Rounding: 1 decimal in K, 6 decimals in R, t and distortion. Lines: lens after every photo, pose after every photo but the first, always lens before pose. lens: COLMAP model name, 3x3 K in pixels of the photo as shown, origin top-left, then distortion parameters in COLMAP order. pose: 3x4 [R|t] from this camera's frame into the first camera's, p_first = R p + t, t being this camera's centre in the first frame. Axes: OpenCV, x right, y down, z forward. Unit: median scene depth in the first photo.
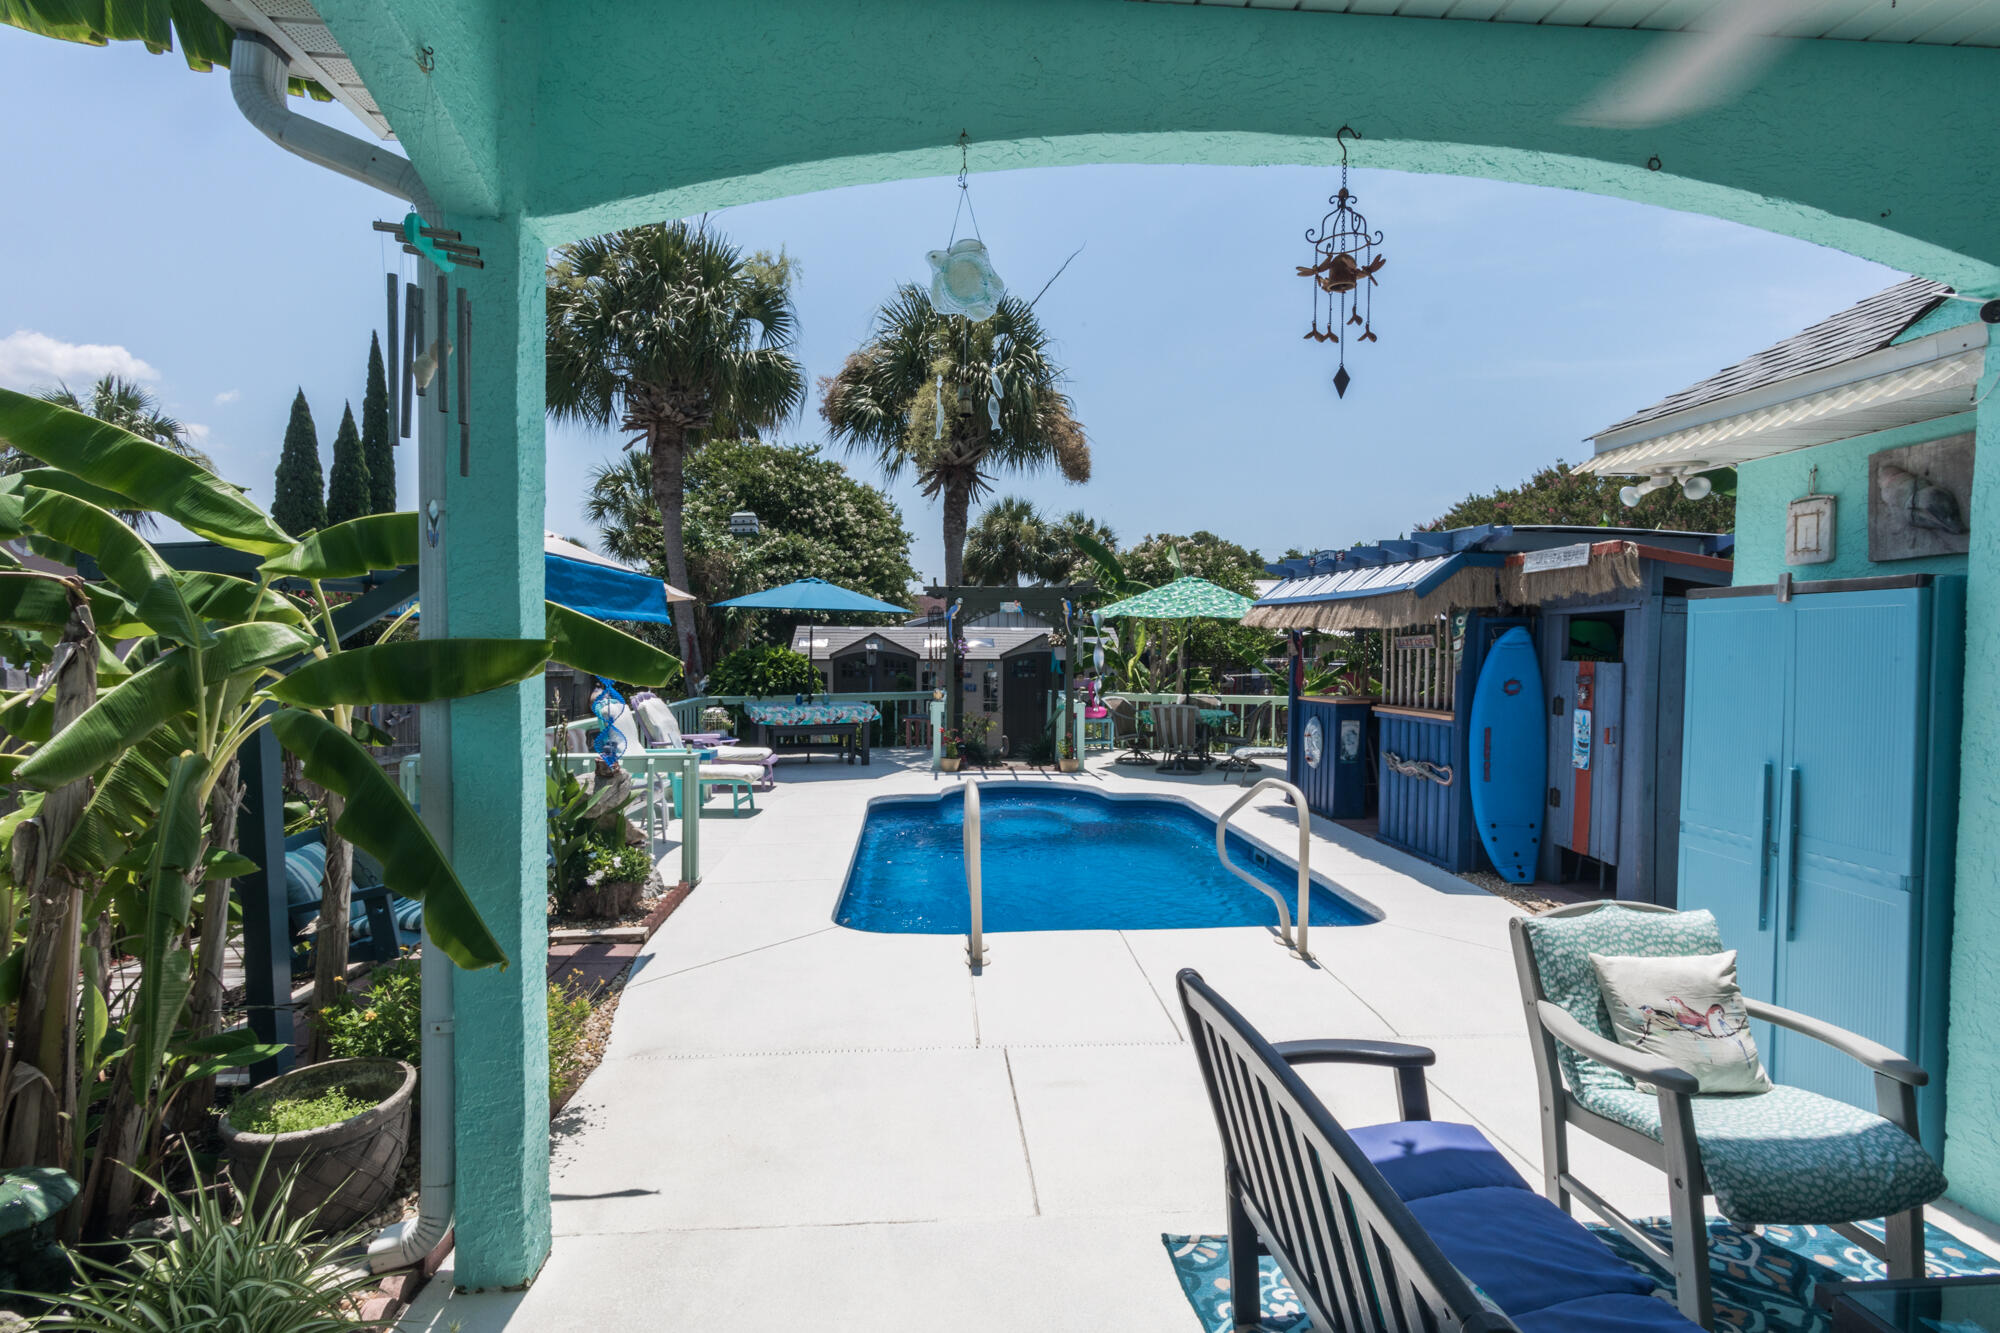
lens RADIAL K [[954.5, 0, 995.9], [0, 954.5, 670.7], [0, 0, 1]] dist [0.008469, -0.001575]
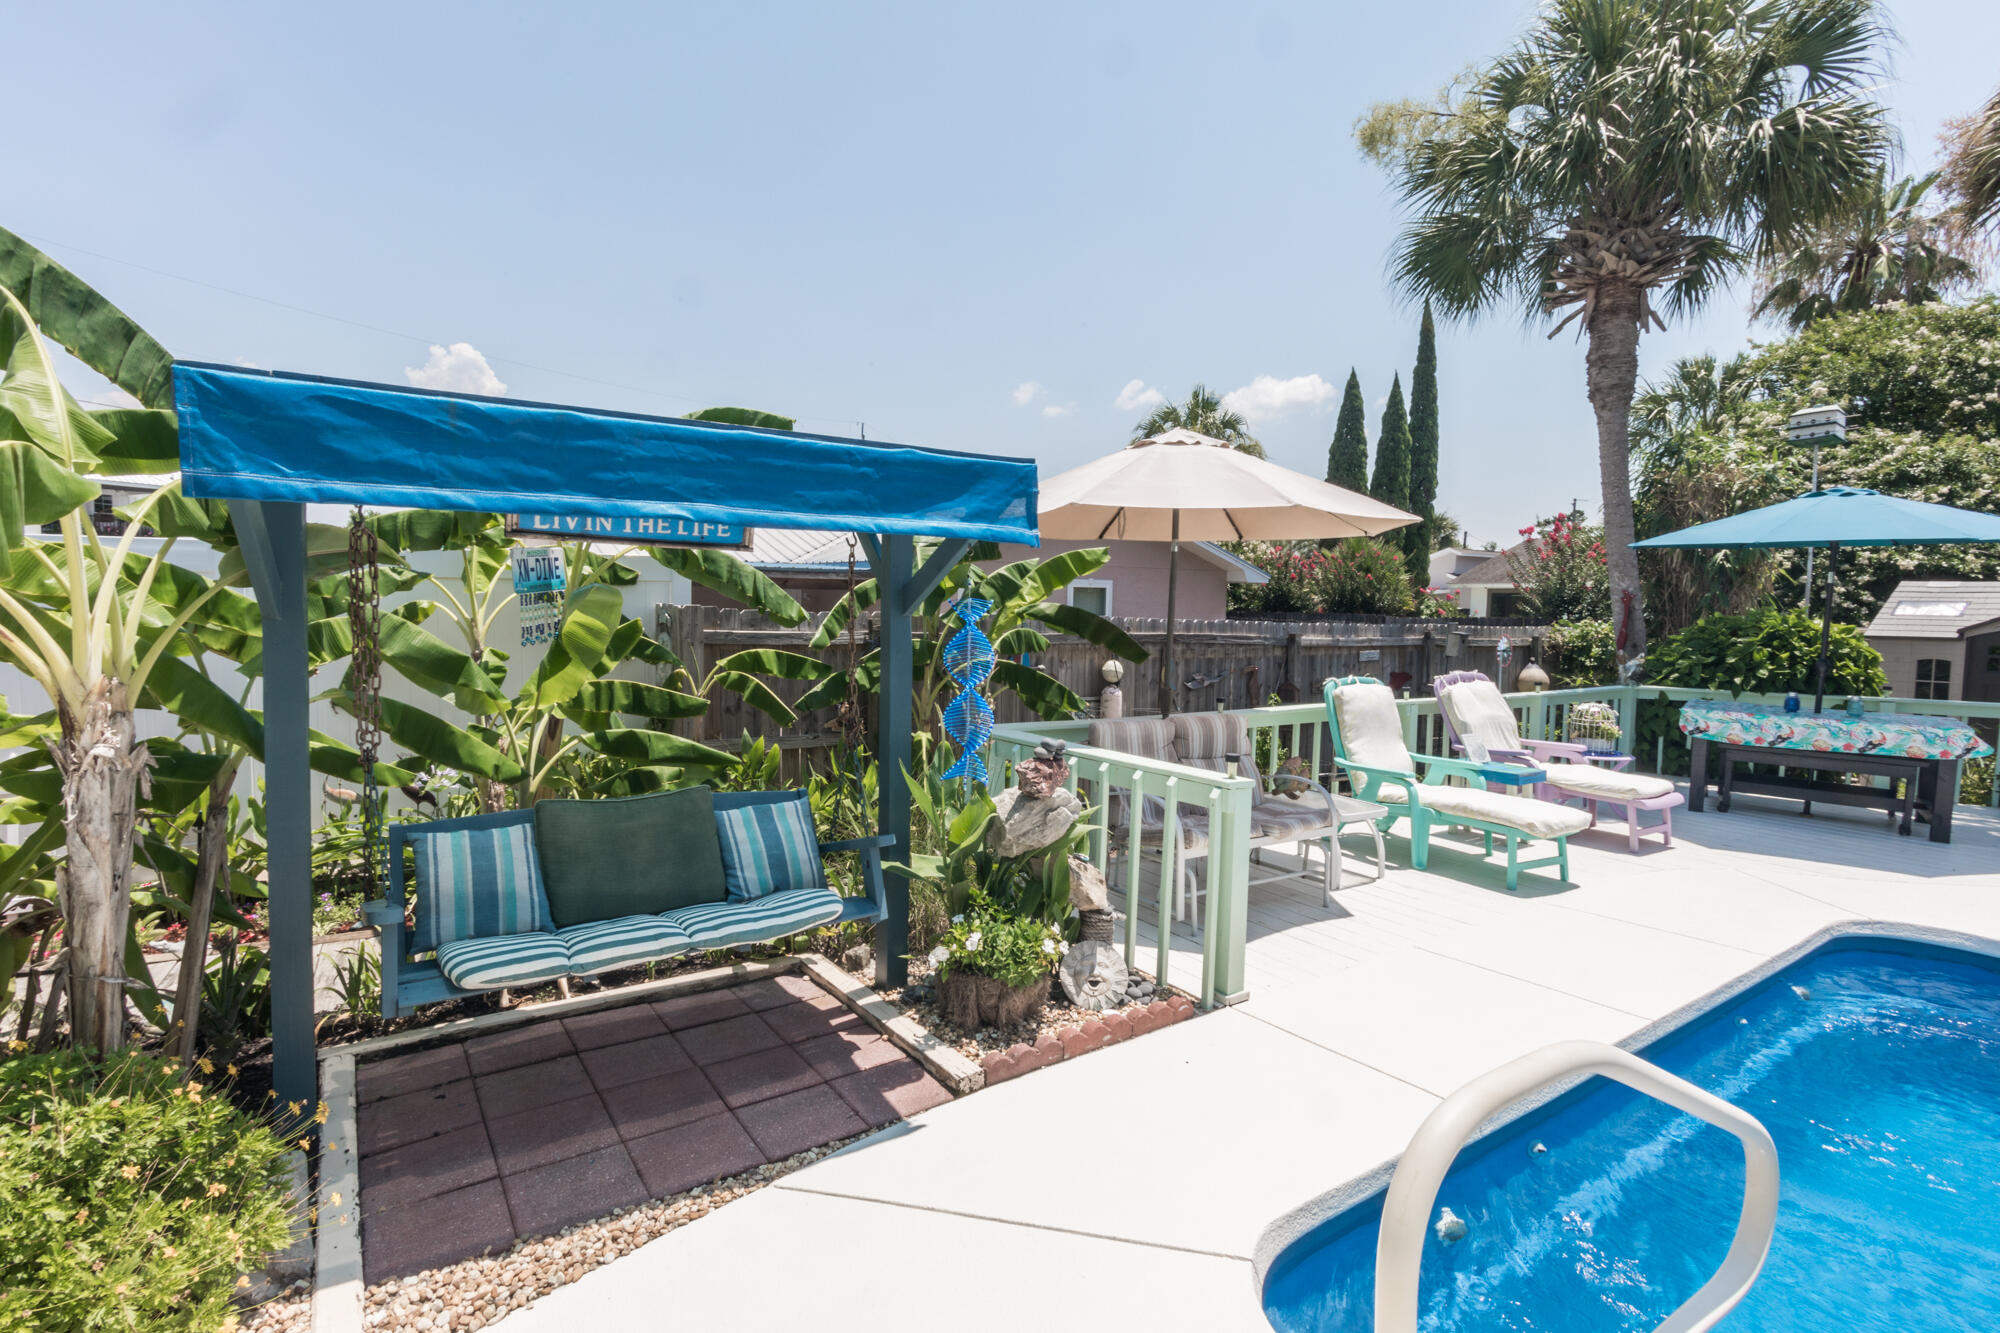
lens RADIAL K [[954.5, 0, 992.1], [0, 954.5, 671.2], [0, 0, 1]] dist [0.008469, -0.001575]
pose [[0.497890, 0.068813, -0.864506, 0.100432], [-0.039740, 0.997610, 0.056520, -0.005259], [0.866329, 0.006215, 0.499435, 0.575062]]
